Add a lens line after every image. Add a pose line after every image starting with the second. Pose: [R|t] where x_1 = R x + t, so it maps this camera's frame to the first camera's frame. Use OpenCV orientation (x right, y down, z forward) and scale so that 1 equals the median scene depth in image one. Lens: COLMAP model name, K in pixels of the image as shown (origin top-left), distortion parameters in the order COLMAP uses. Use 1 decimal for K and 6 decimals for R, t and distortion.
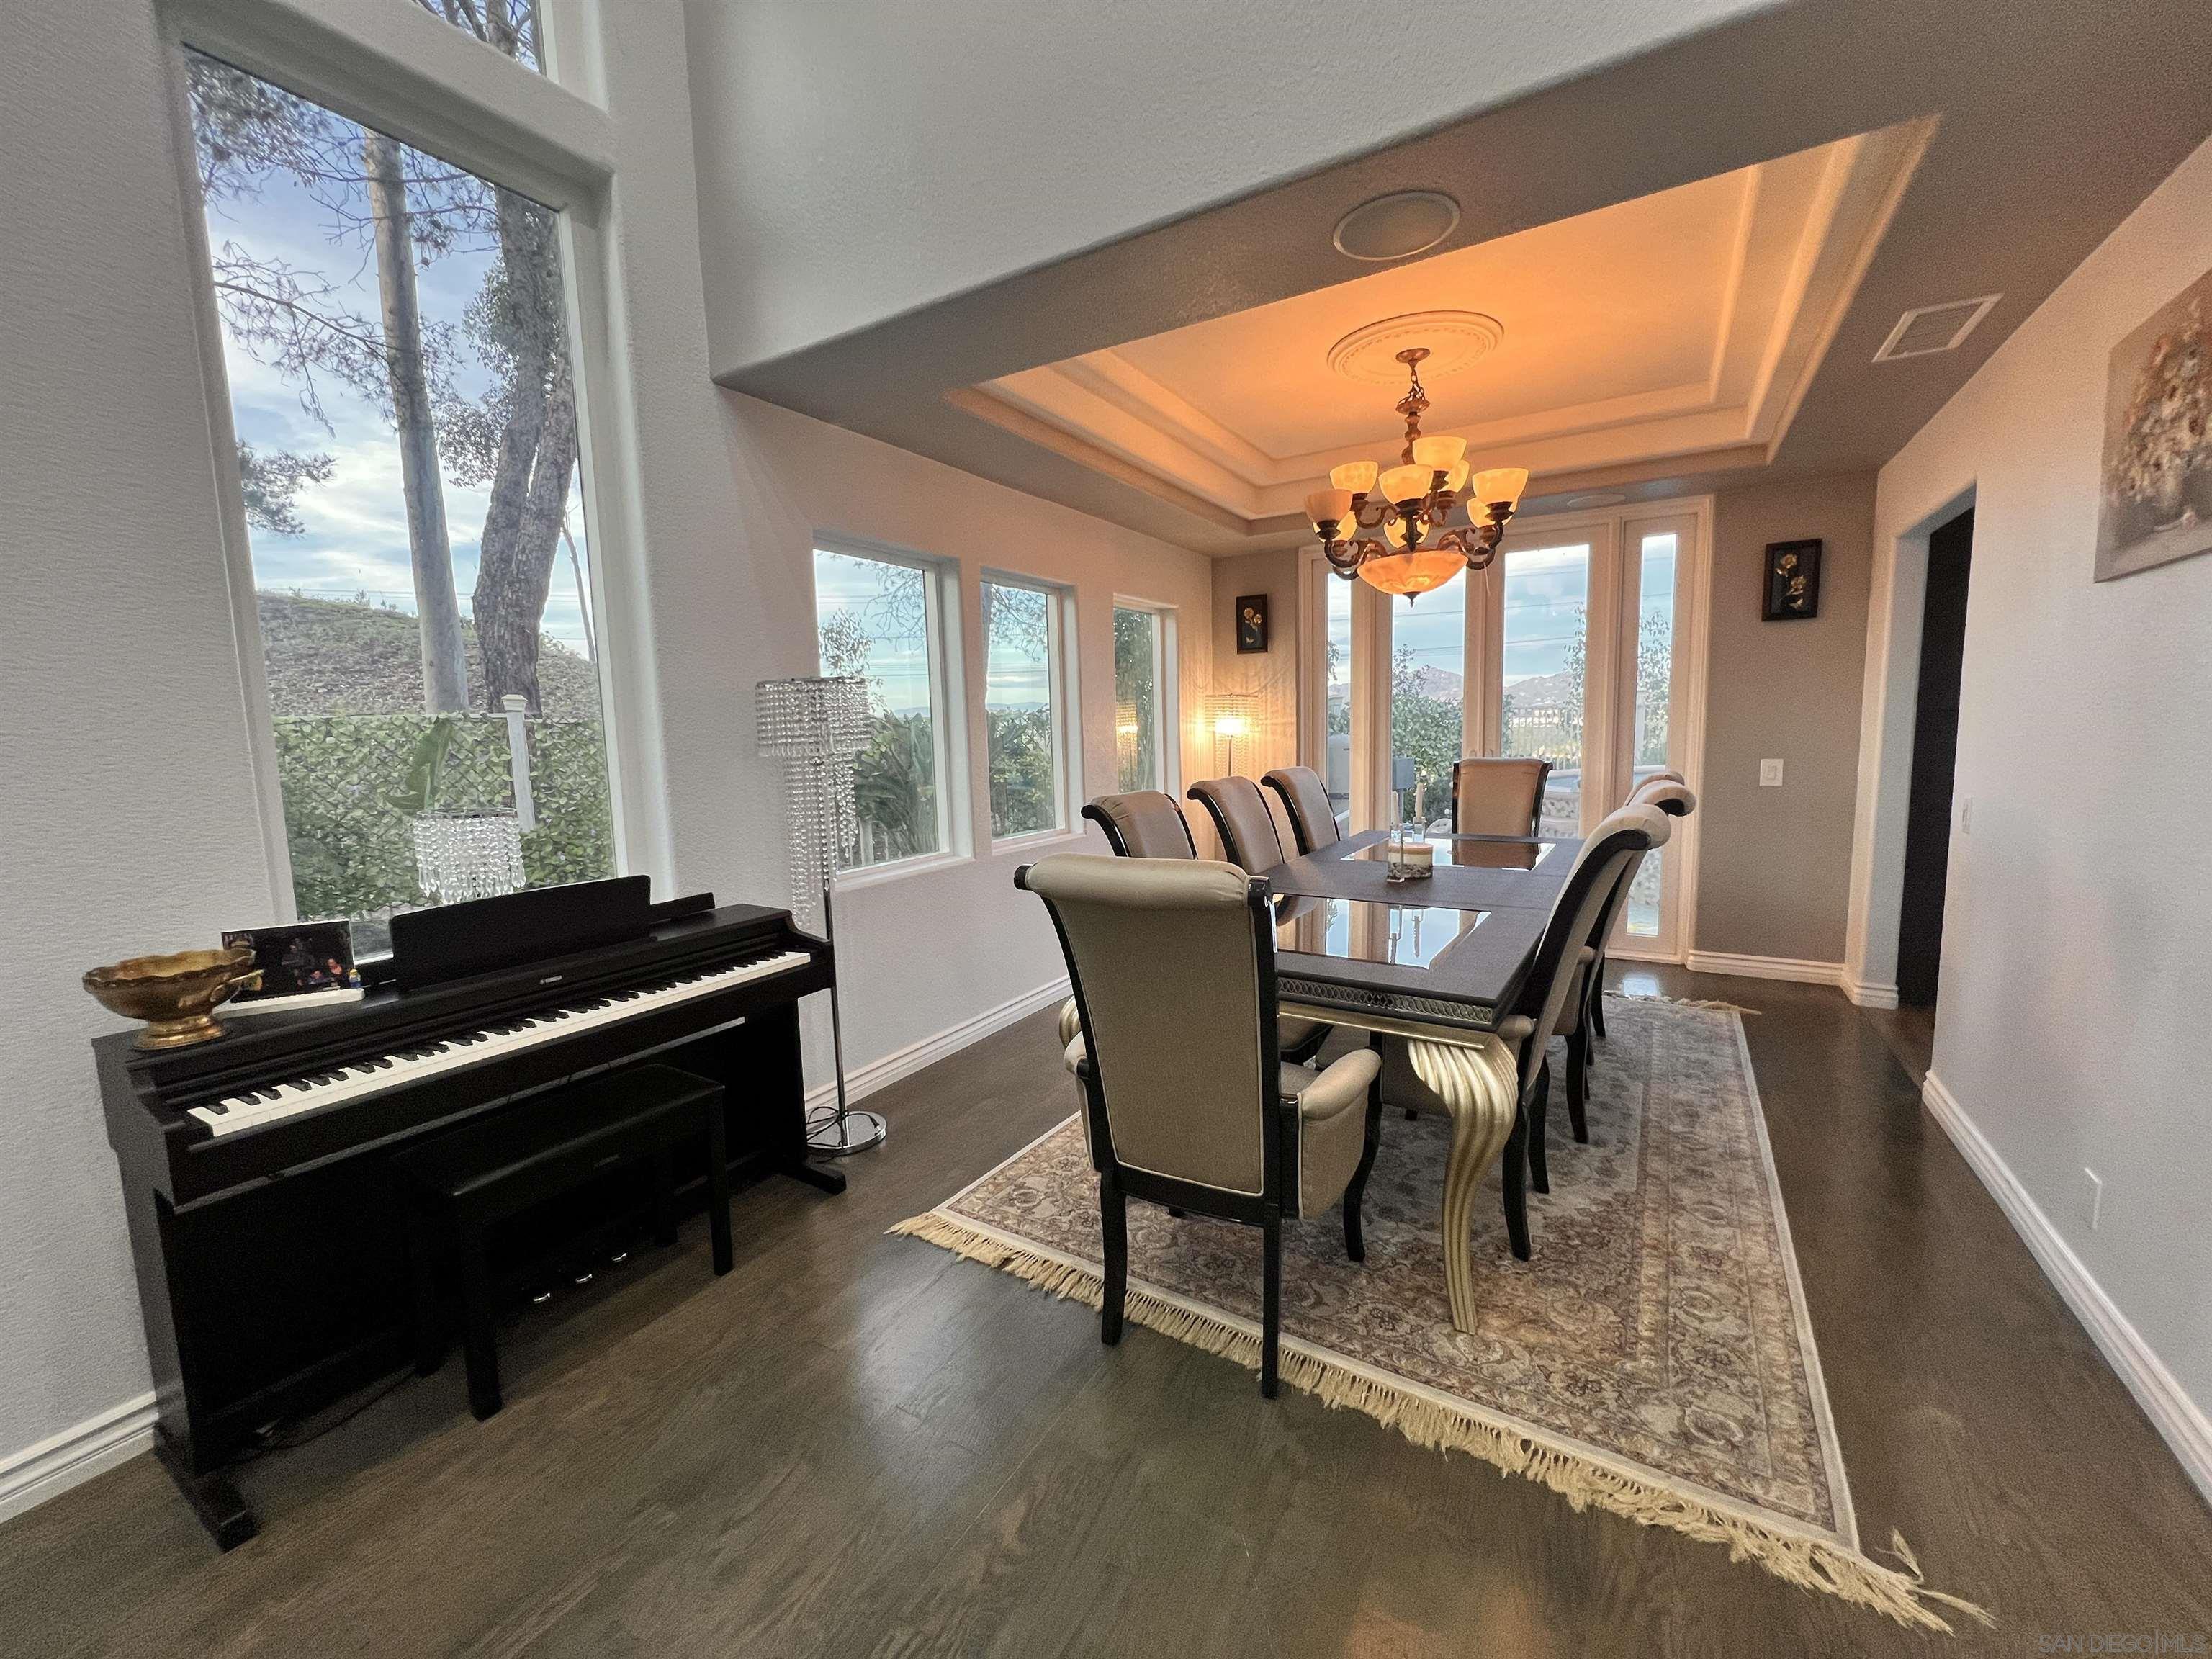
lens RADIAL K [[883.9, 0, 1107.7], [0, 883.9, 826.2], [0, 0, 1]] dist [-0.002125, 0.000278]
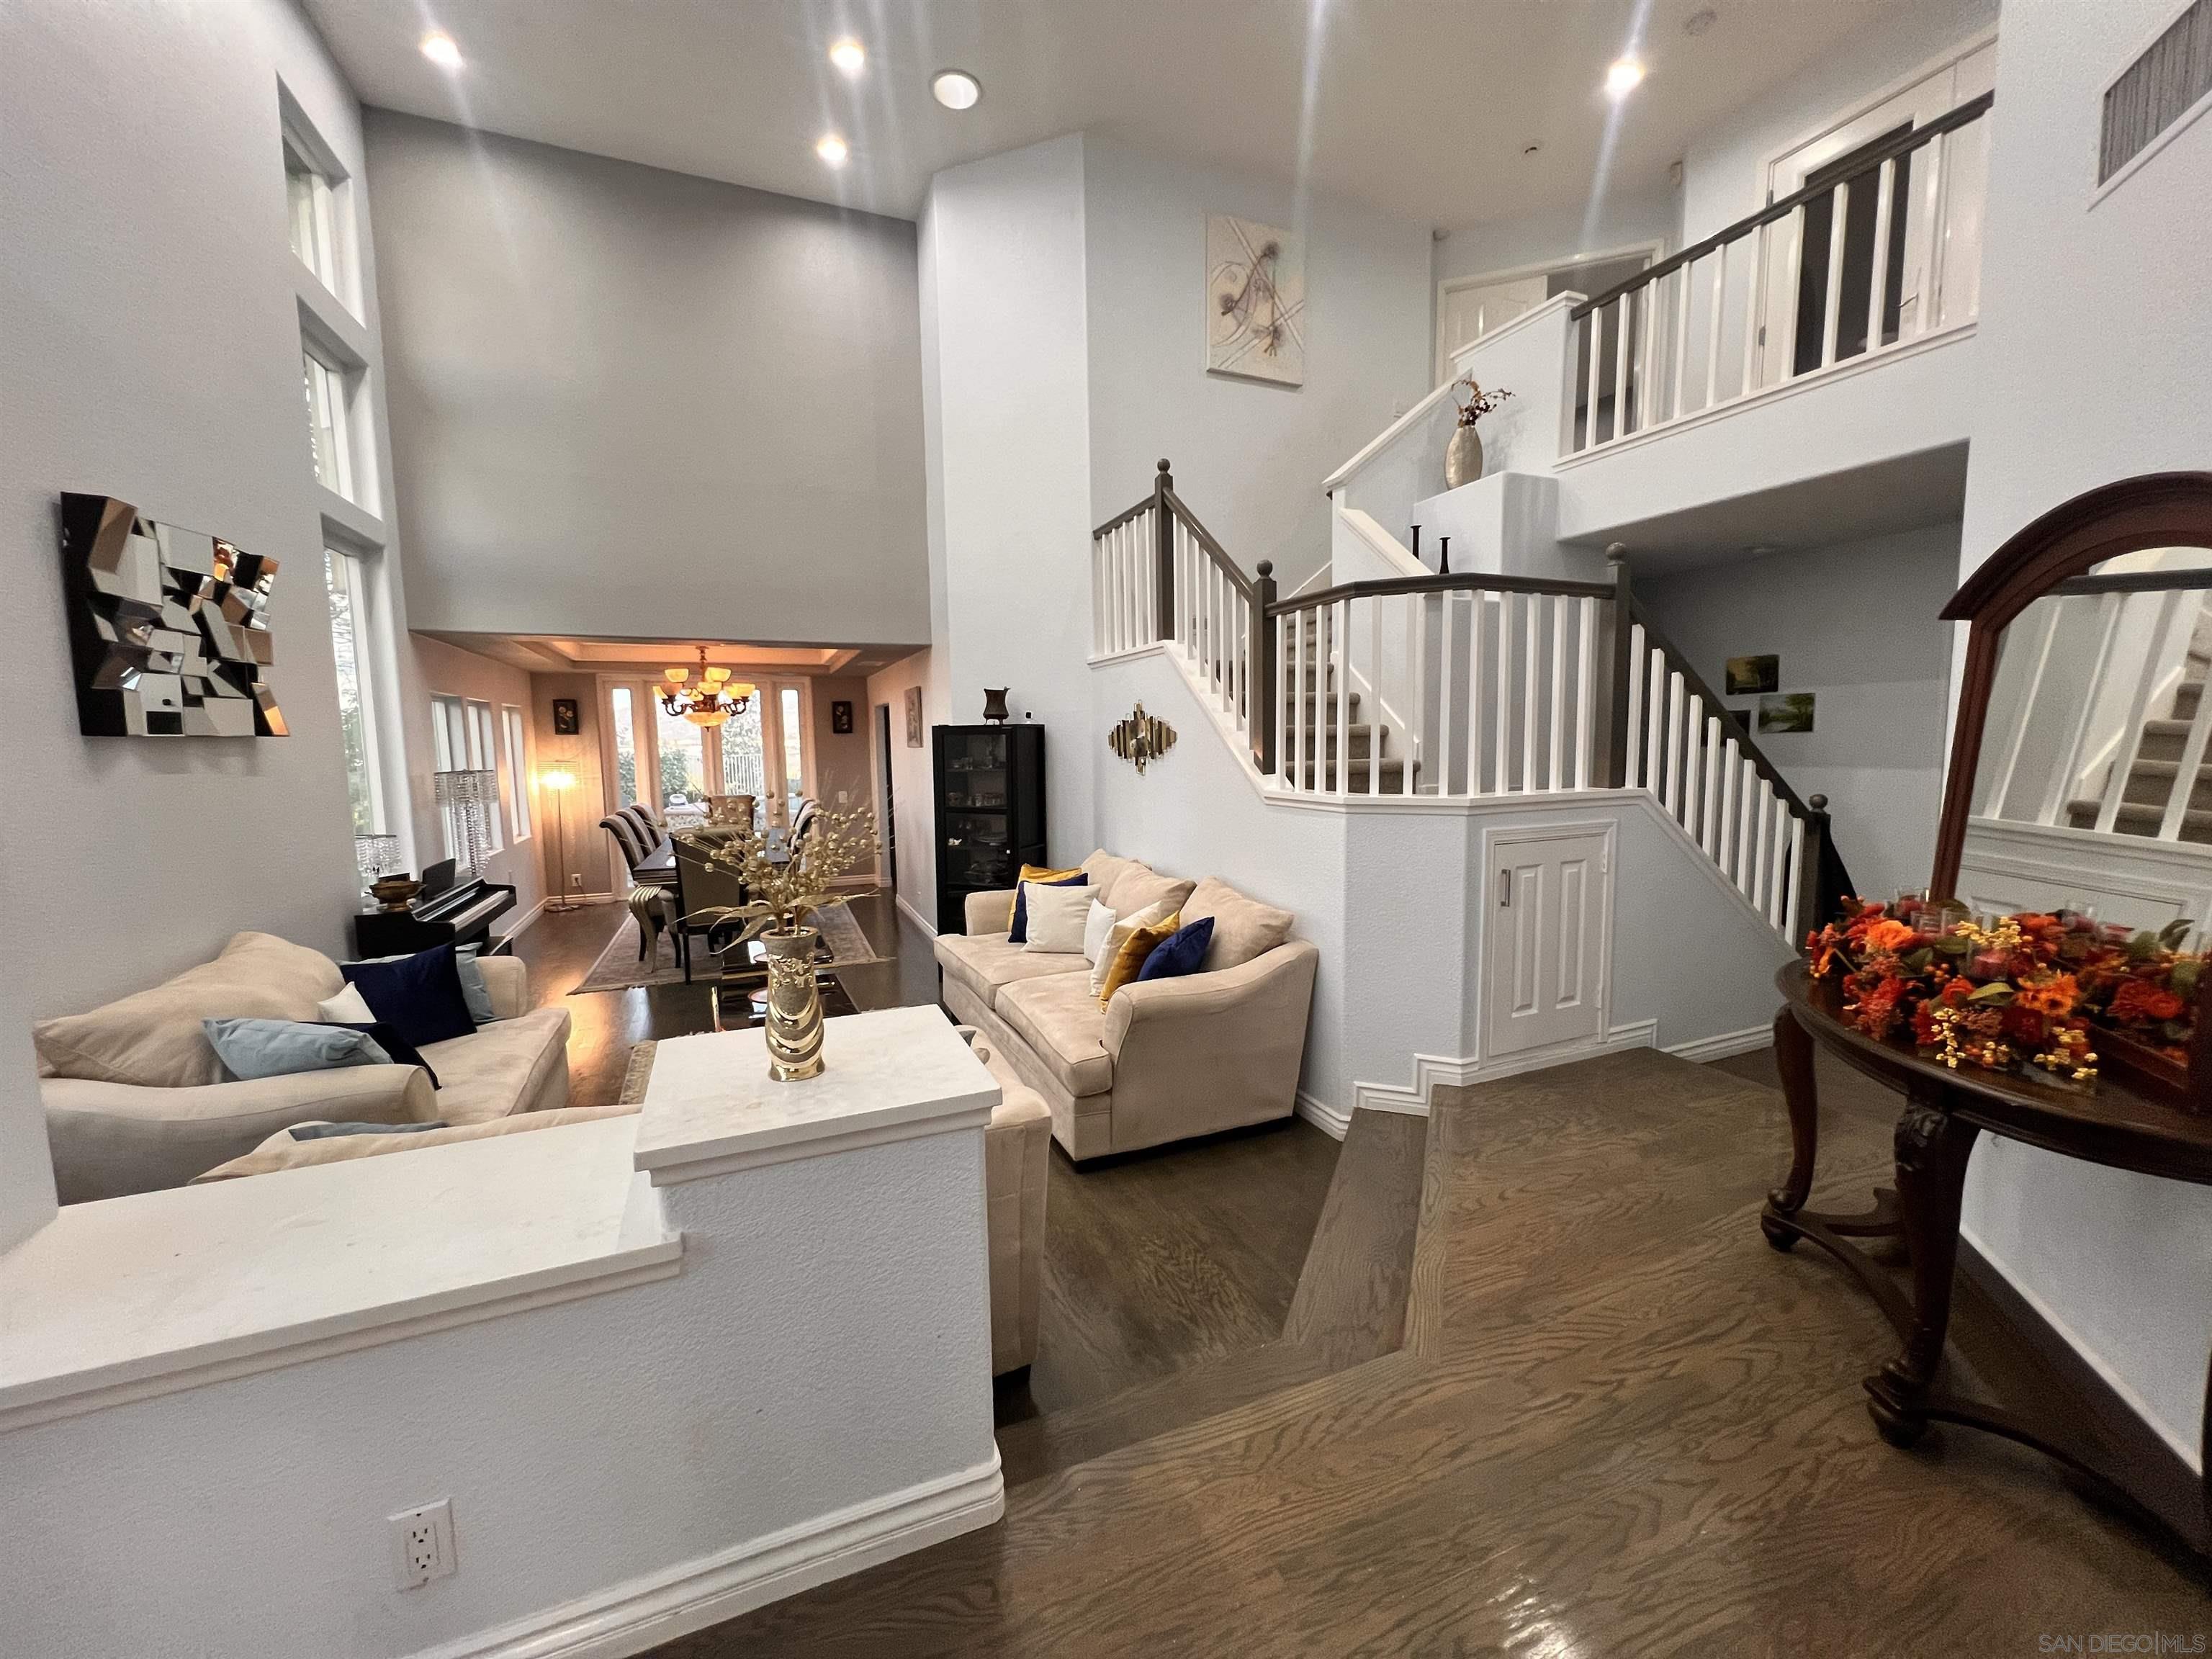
lens RADIAL K [[883.9, 0, 1107.8], [0, 883.9, 831.7], [0, 0, 1]] dist [-0.002125, 0.000278]
pose [[0.590705, -0.068766, 0.803952, -0.867643], [0.090890, 0.995691, 0.018385, 0.062790], [-0.801752, 0.062211, 0.594410, -1.139740]]
